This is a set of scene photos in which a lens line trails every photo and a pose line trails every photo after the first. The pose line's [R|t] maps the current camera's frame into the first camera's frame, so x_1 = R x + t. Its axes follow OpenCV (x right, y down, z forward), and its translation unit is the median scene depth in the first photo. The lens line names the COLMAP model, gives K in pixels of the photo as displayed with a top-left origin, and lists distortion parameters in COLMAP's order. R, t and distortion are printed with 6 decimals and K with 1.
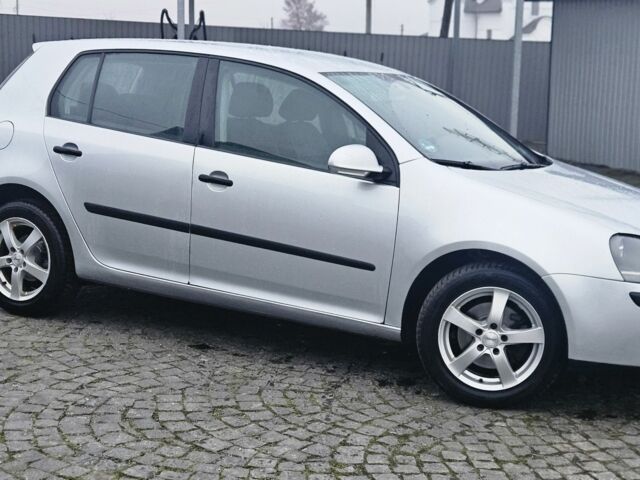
lens RADIAL K [[1128.5, 0, 320.0], [0, 1128.5, 240.0], [0, 0, 1]] dist [0.065703, 0.012079]
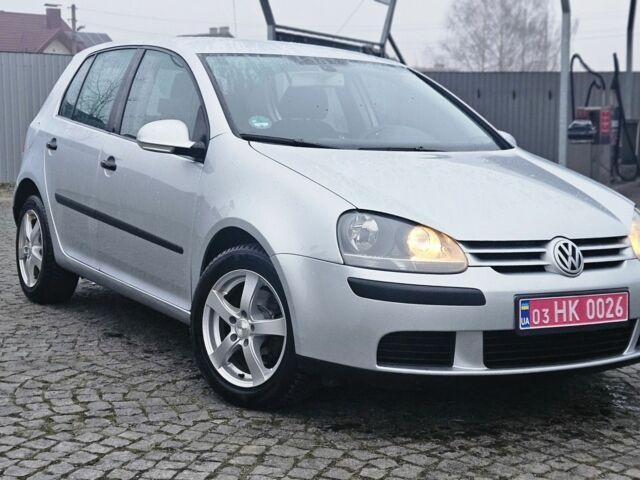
lens RADIAL K [[1128.5, 0, 320.0], [0, 1128.5, 240.0], [0, 0, 1]] dist [0.065703, 0.012079]
pose [[0.871102, 0.025115, -0.490459, 0.637273], [-0.055894, 0.997272, -0.048206, 0.057540], [0.487910, 0.069406, 0.870130, 0.251478]]
